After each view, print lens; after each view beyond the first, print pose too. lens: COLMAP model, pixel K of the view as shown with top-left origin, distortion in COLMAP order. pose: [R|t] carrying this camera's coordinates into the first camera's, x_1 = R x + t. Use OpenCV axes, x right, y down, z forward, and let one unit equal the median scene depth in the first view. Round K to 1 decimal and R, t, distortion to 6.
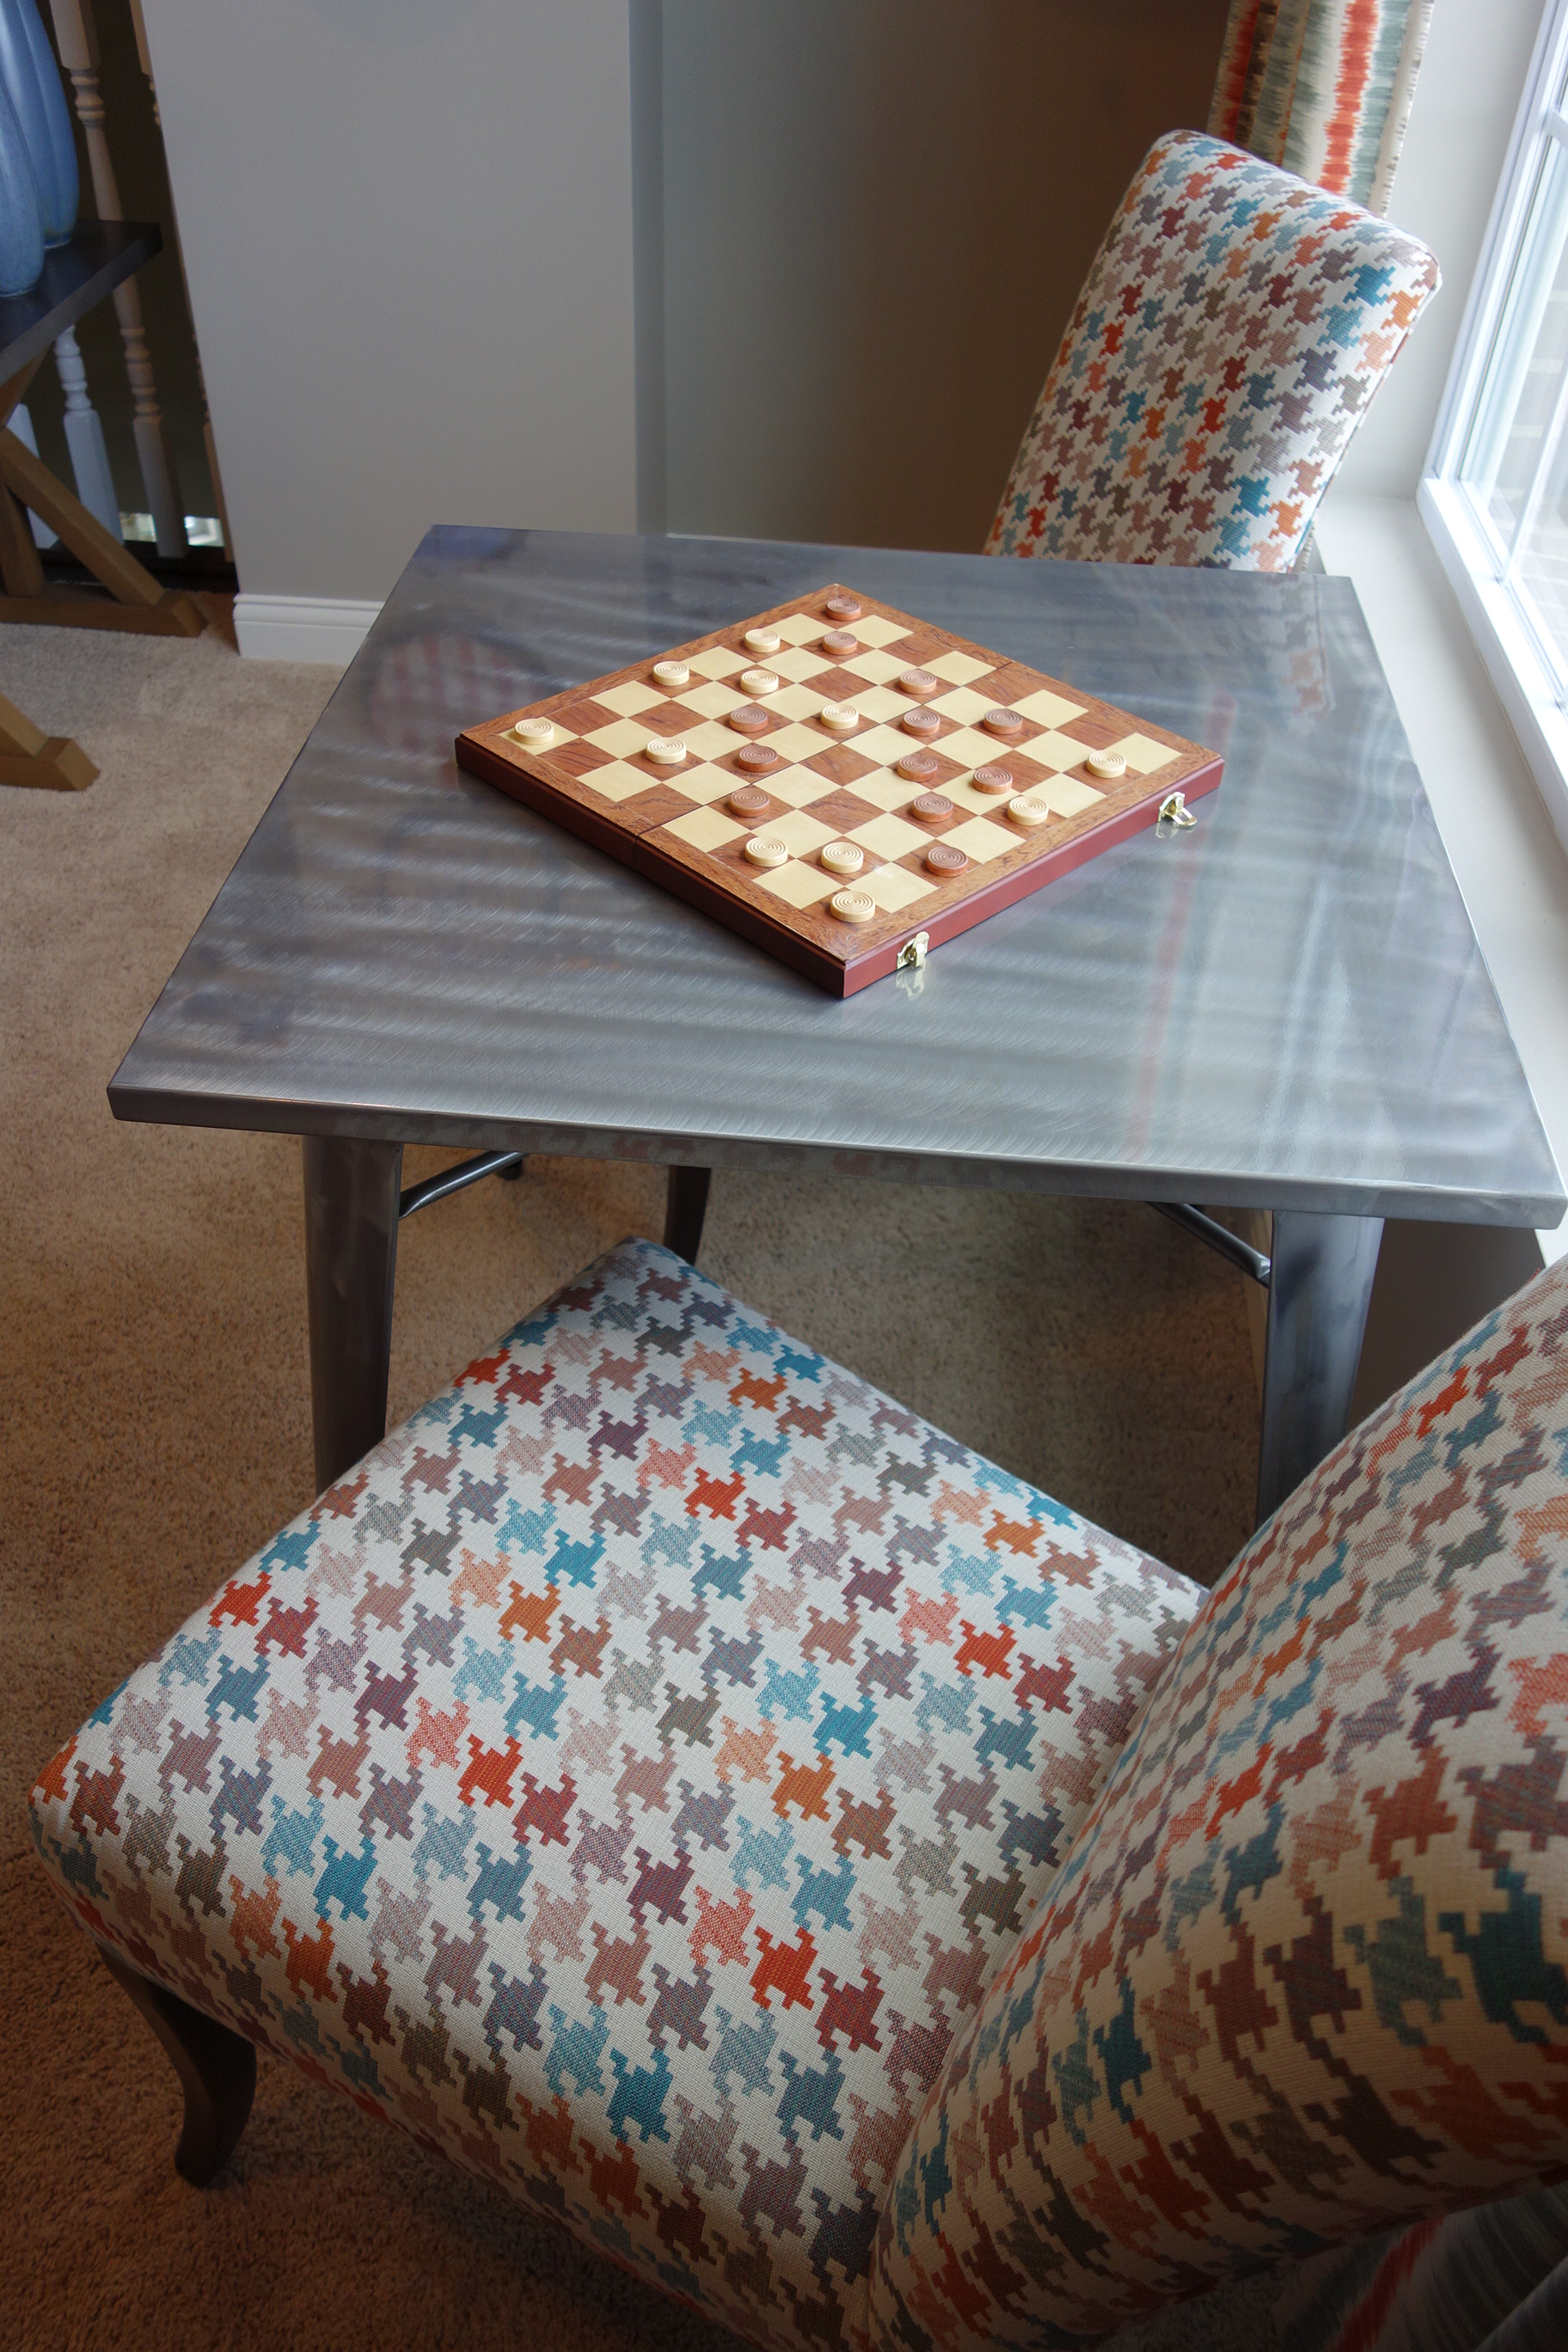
lens RADIAL K [[1855.0, 0, 775.7], [0, 1855.0, 1173.6], [0, 0, 1]] dist [0.008259, -0.004998]
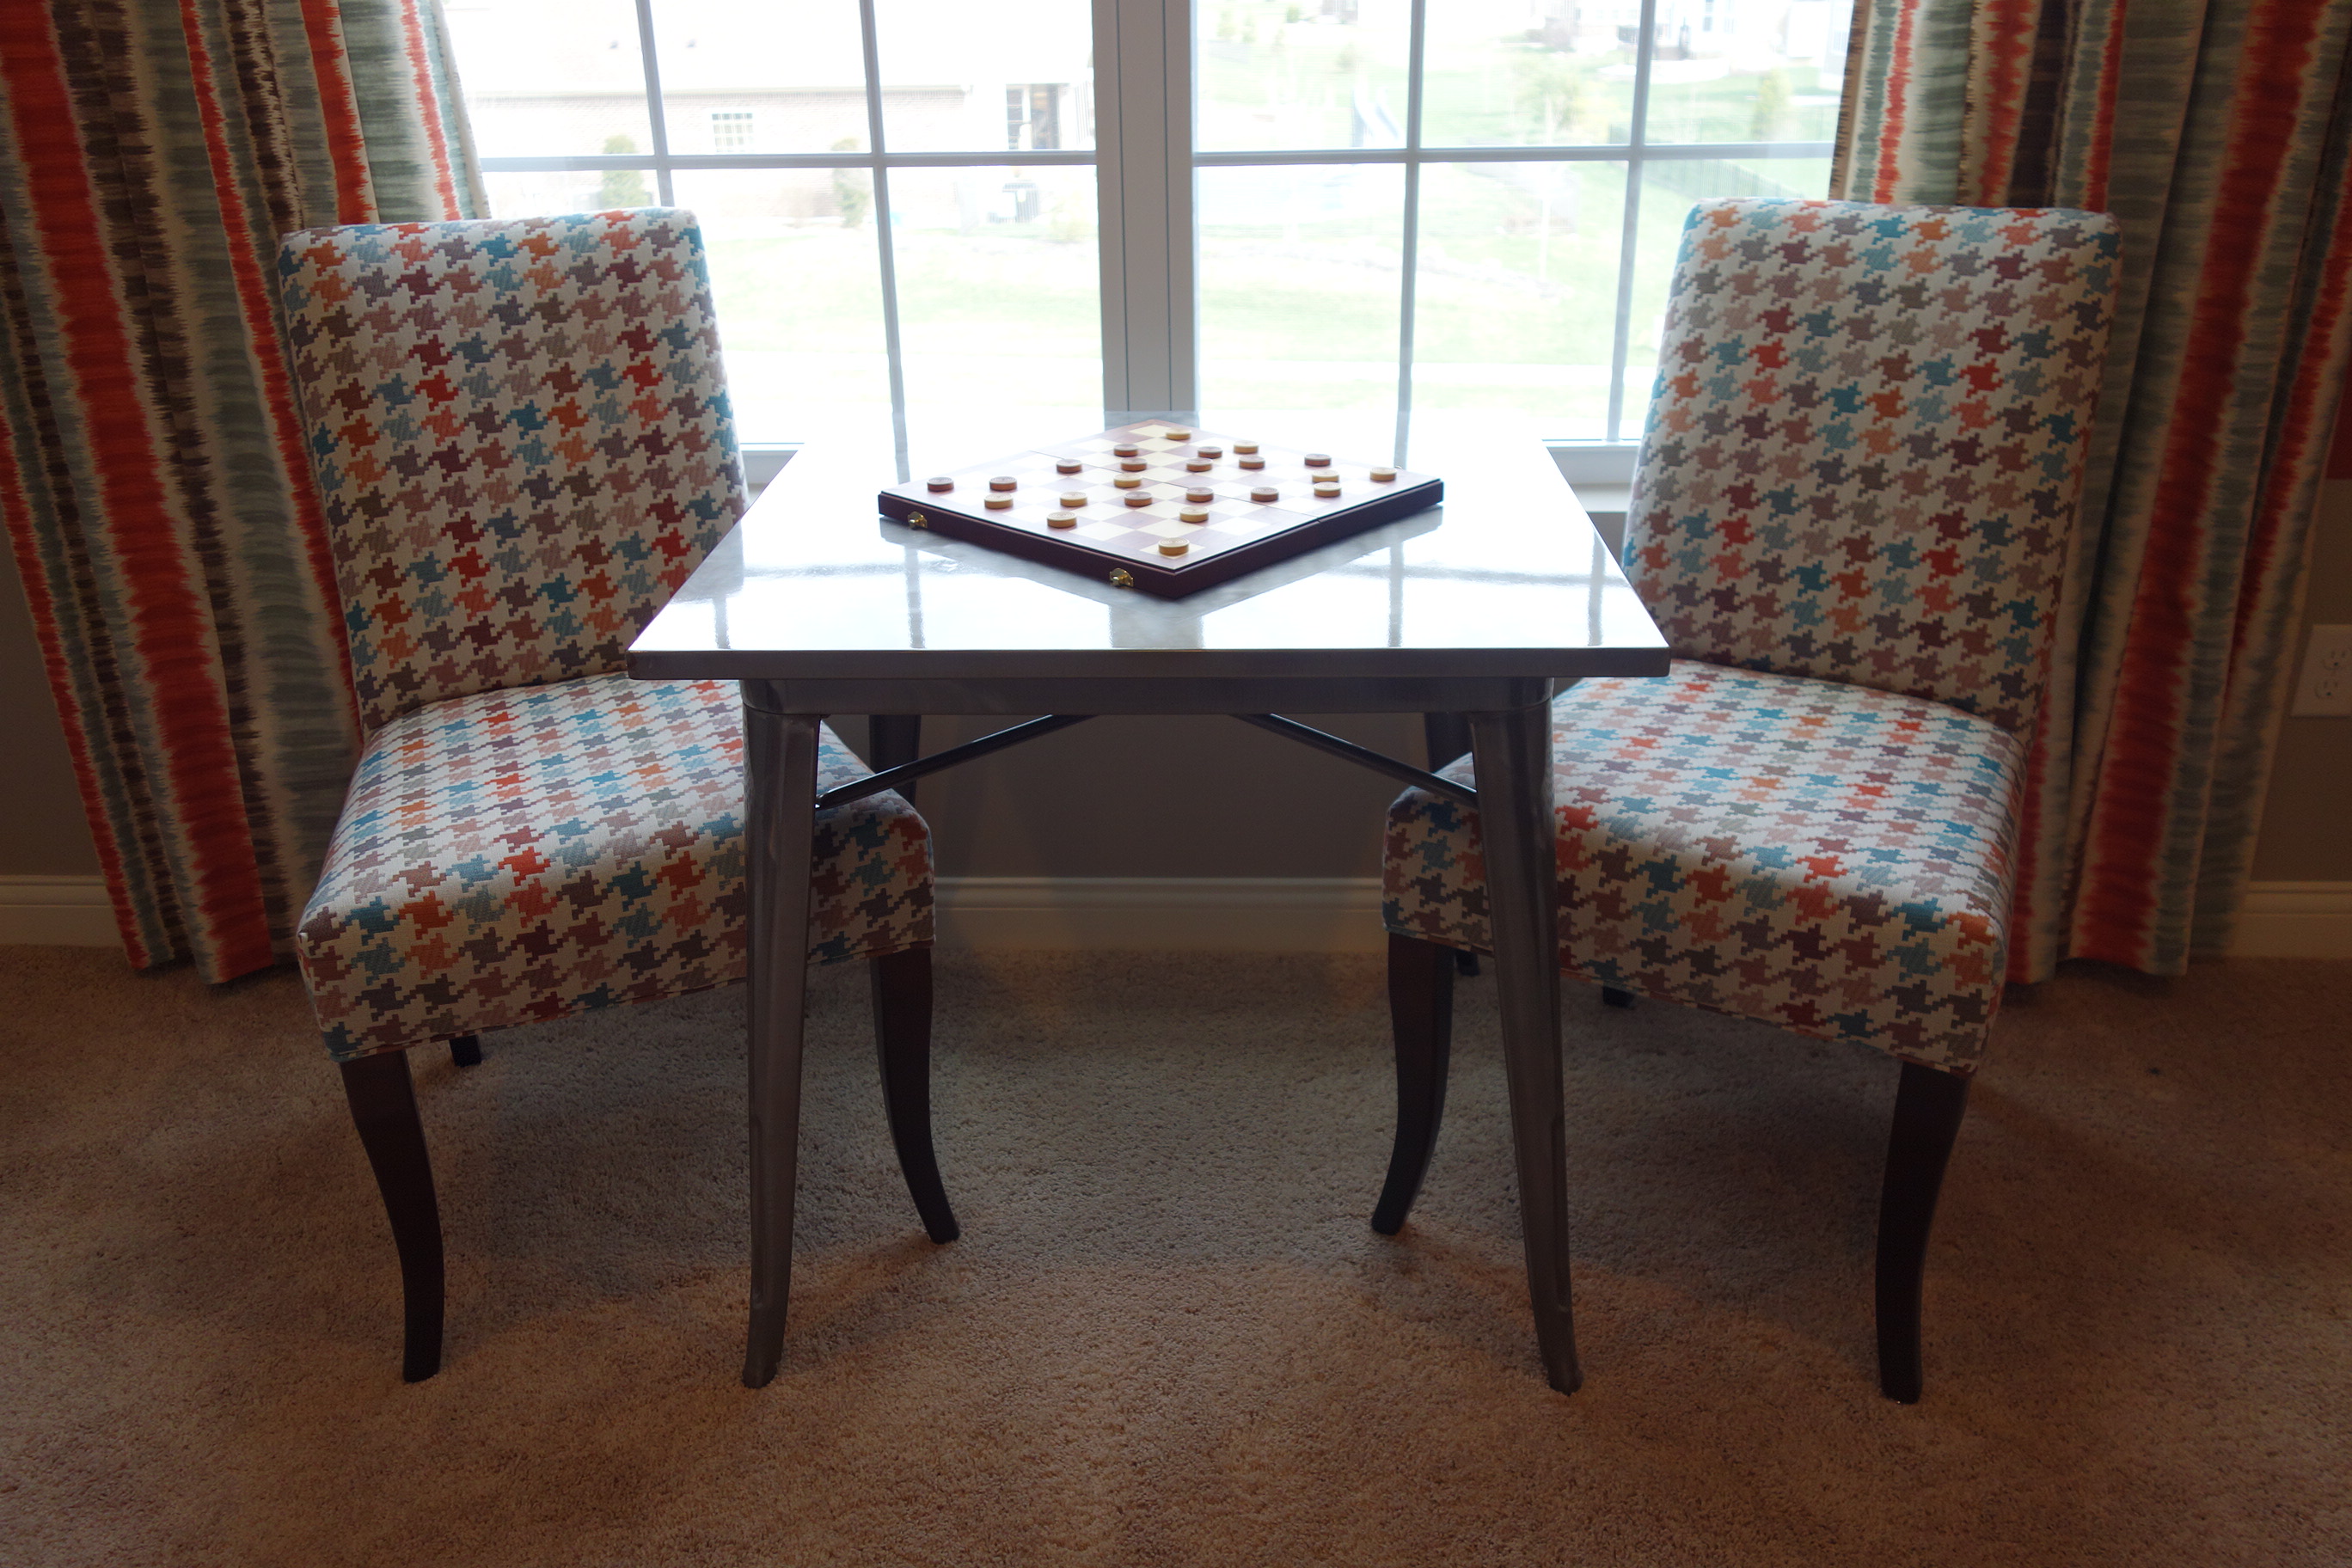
lens RADIAL K [[1855.0, 0, 1177.9], [0, 1855.0, 783.5], [0, 0, 1]] dist [0.008259, -0.004998]
pose [[-0.056356, -0.433407, 0.899434, -1.305848], [0.667181, 0.653845, 0.356870, -0.575589], [-0.742761, 0.620197, 0.252312, 0.800010]]
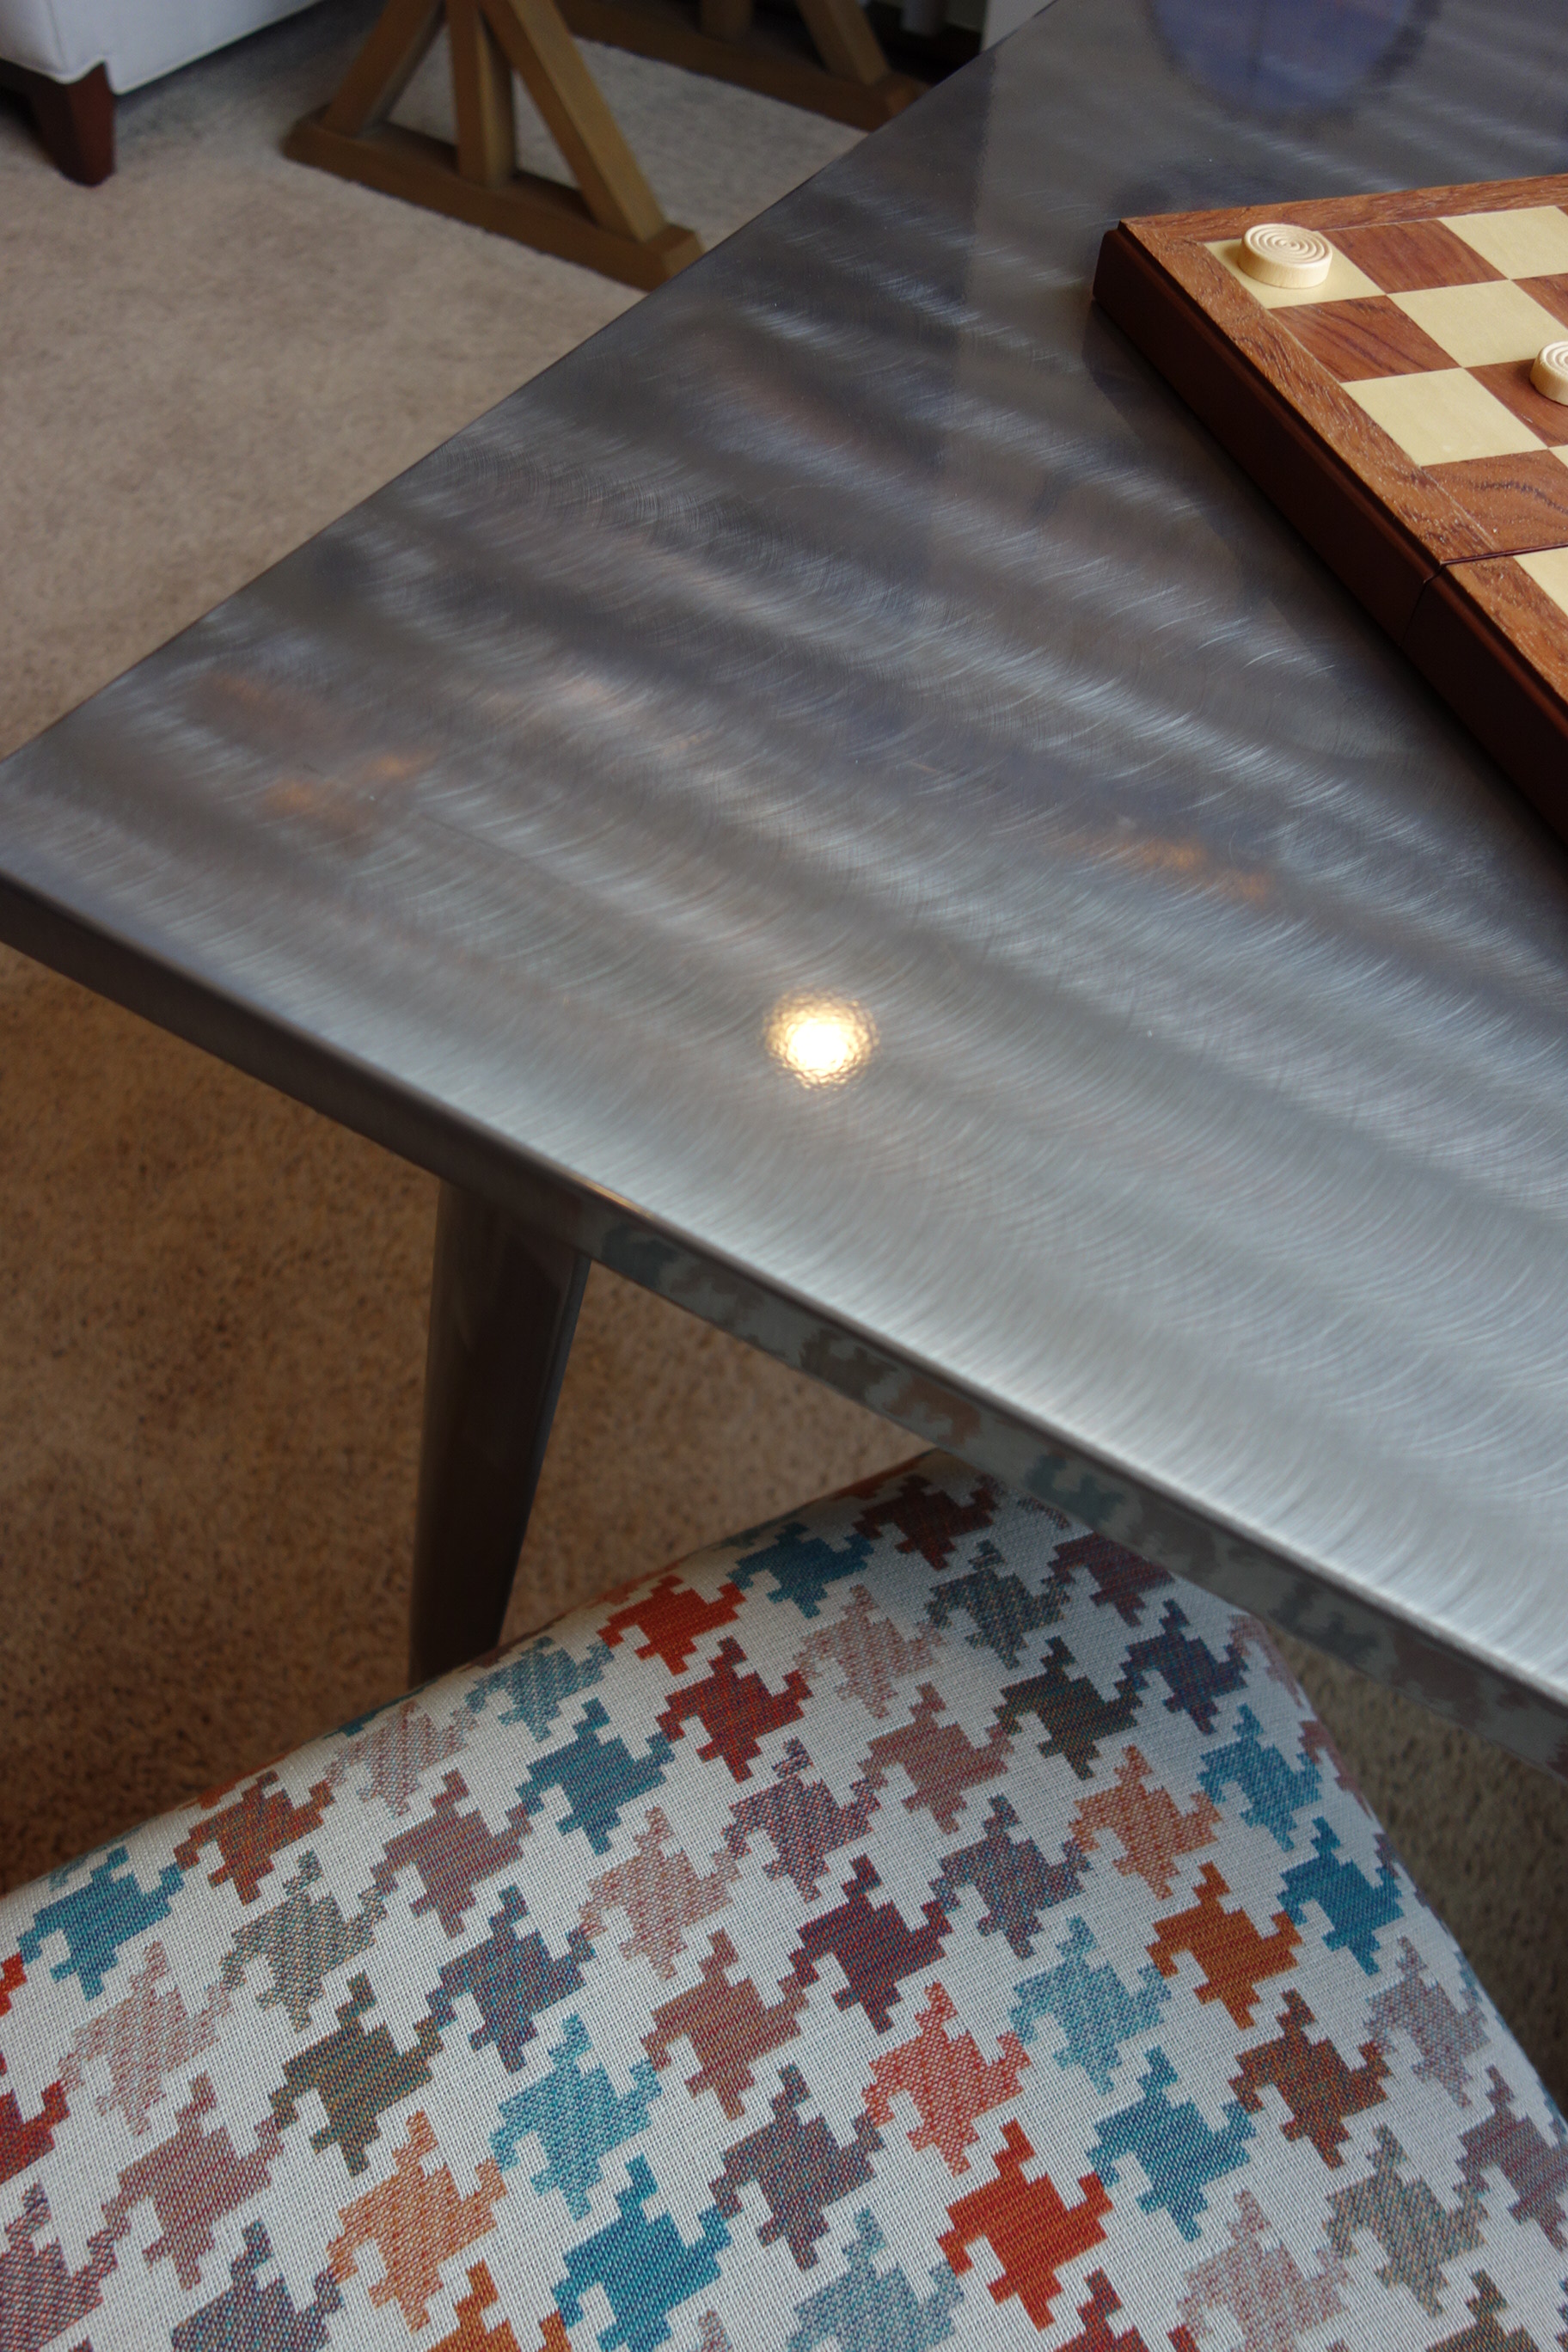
lens RADIAL K [[1855.0, 0, 778.1], [0, 1855.0, 1175.0], [0, 0, 1]] dist [0.008259, -0.004998]
pose [[0.901470, 0.356022, -0.246170, -0.055470], [-0.310614, 0.928185, 0.204917, -0.094522], [0.301447, -0.108263, 0.947317, 0.543598]]
